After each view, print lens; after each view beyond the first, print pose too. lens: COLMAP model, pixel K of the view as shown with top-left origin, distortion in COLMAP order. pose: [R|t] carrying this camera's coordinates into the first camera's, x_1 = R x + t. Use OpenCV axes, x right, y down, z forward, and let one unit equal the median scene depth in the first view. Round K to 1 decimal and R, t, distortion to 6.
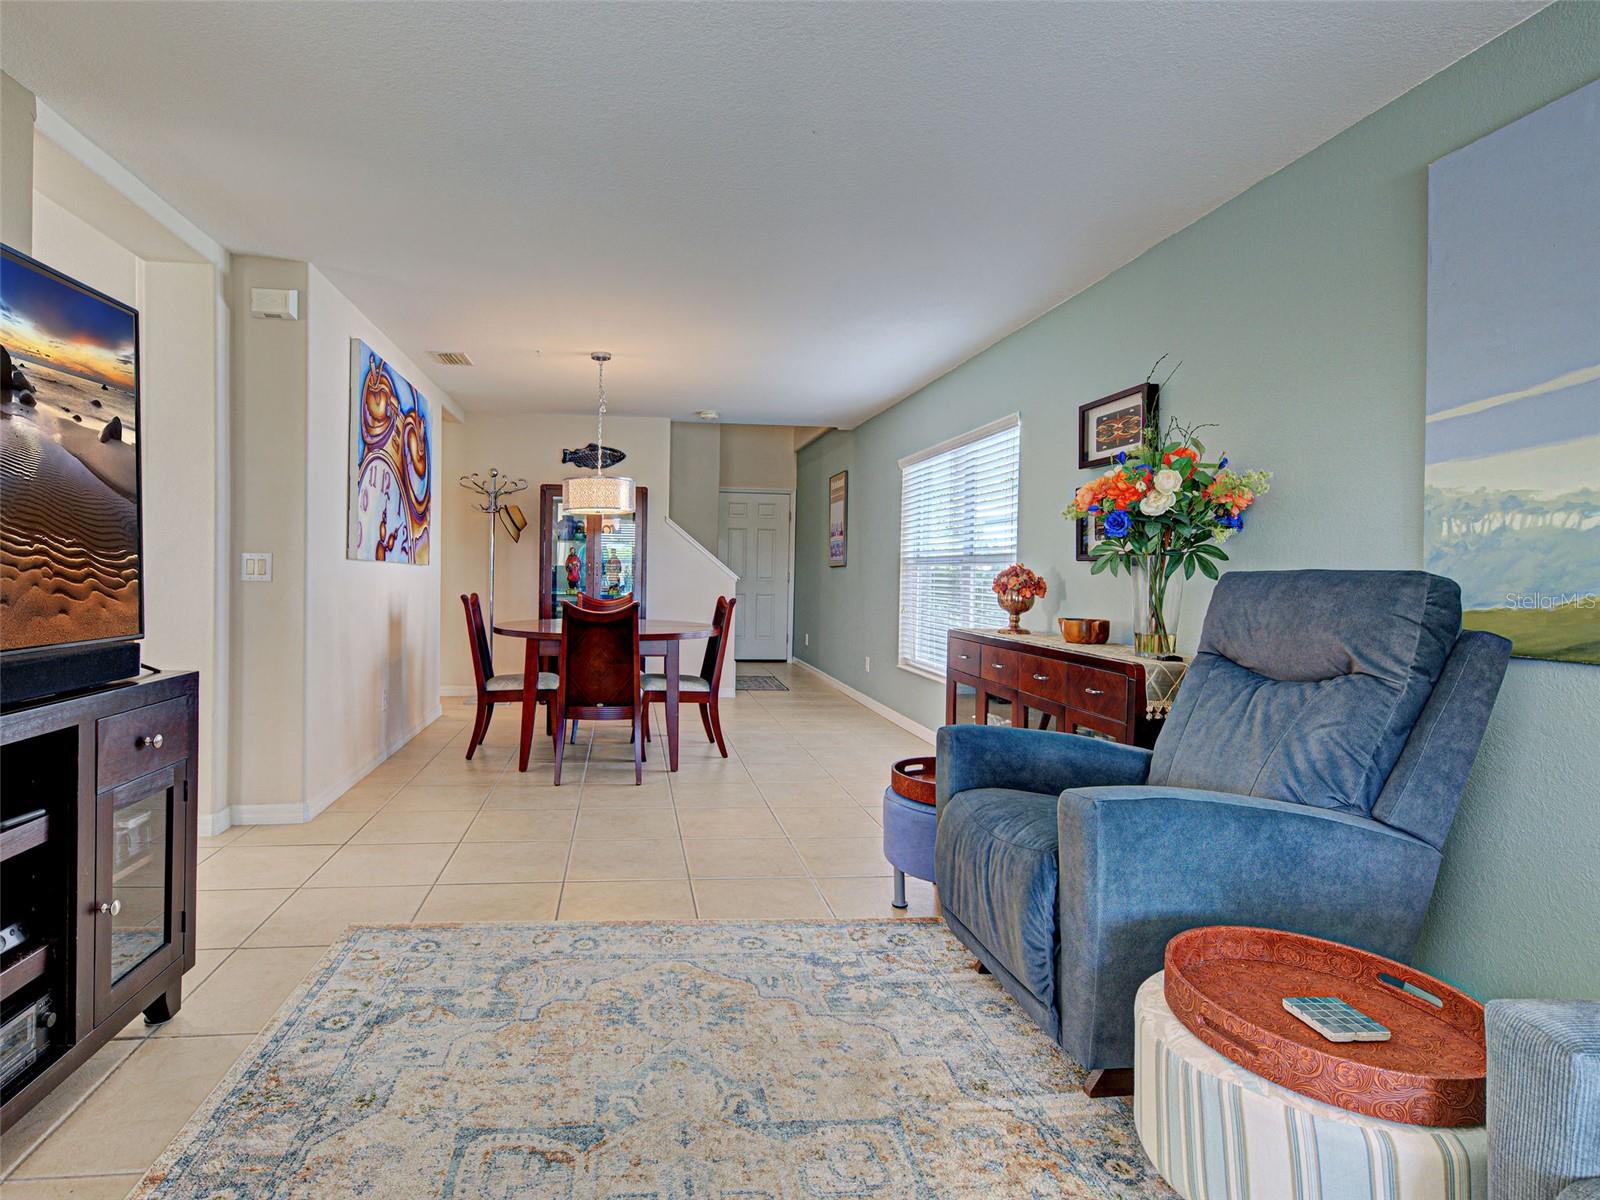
lens RADIAL K [[1007.3, 0, 800.0], [0, 1007.3, 600.0], [0, 0, 1]] dist [-0.000797, -0.000344]
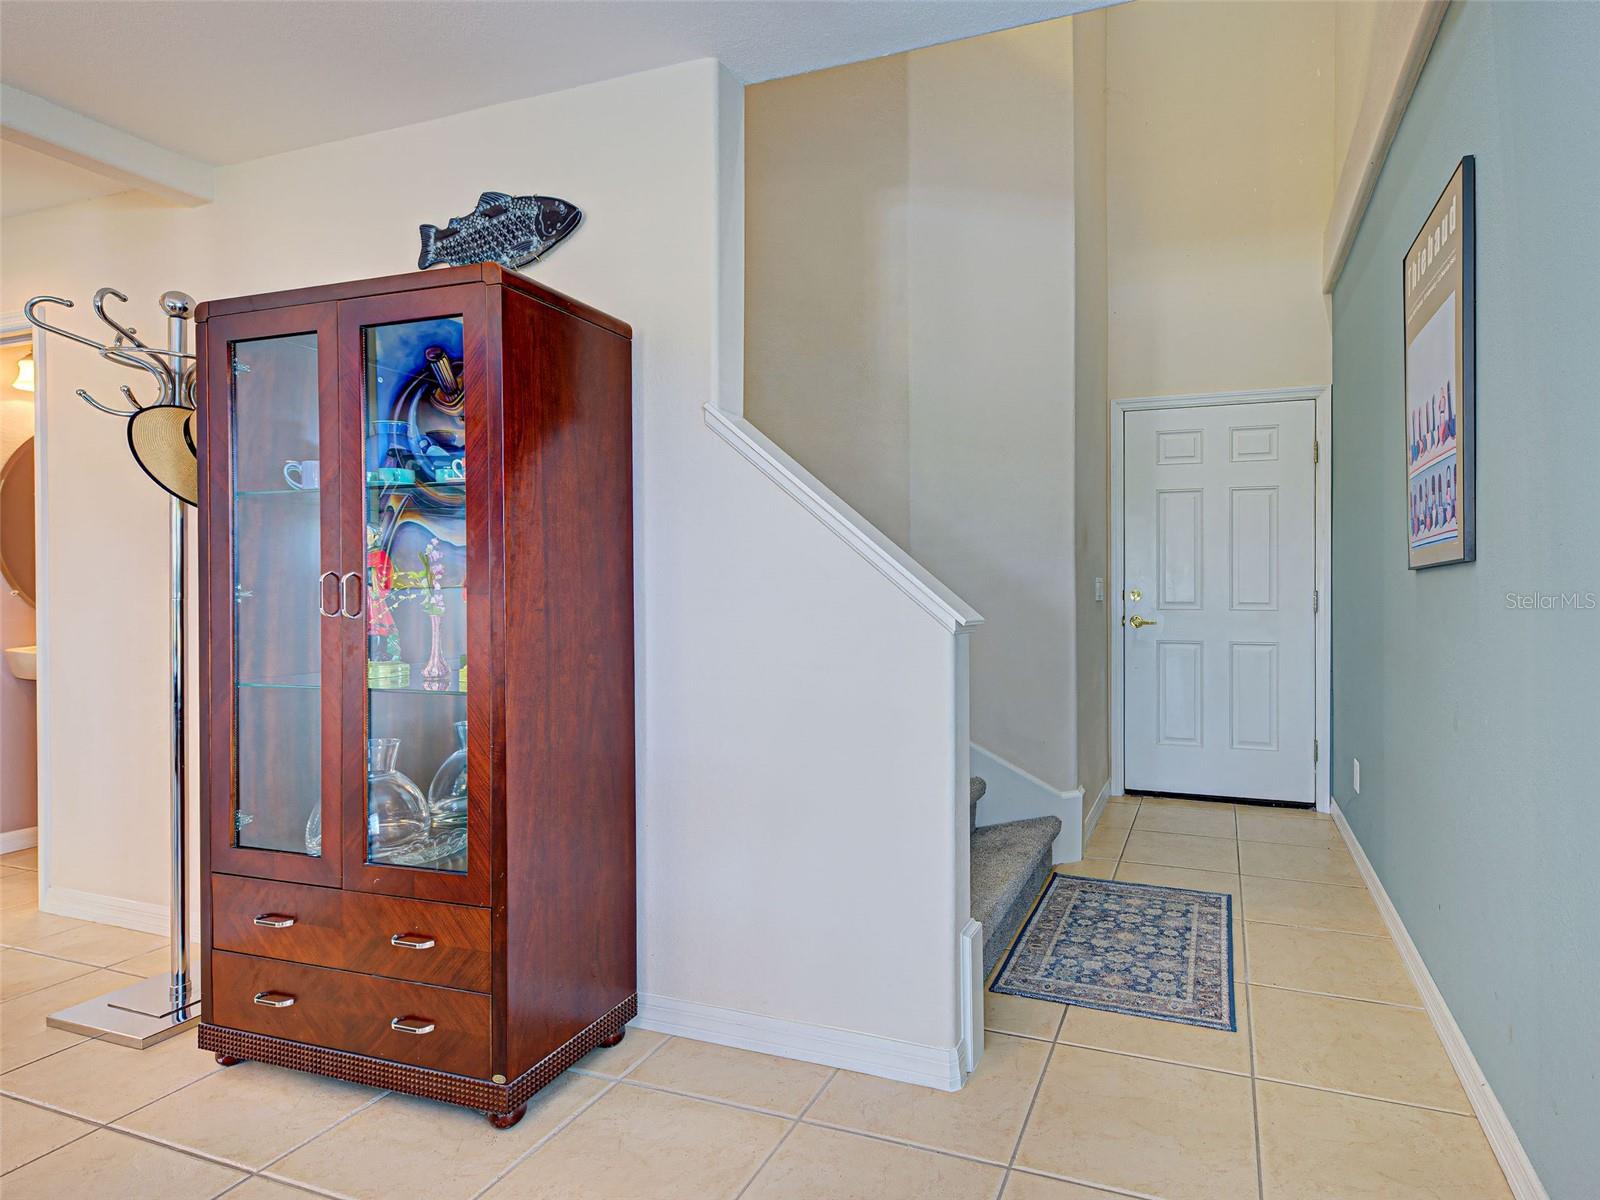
lens RADIAL K [[1007.3, 0, 800.0], [0, 1007.3, 600.0], [0, 0, 1]] dist [-0.000797, -0.000344]
pose [[0.847392, -0.020356, -0.530577, 0.050539], [0.008181, 0.999647, -0.025285, -0.027439], [0.530904, 0.017085, 0.847260, 0.986971]]
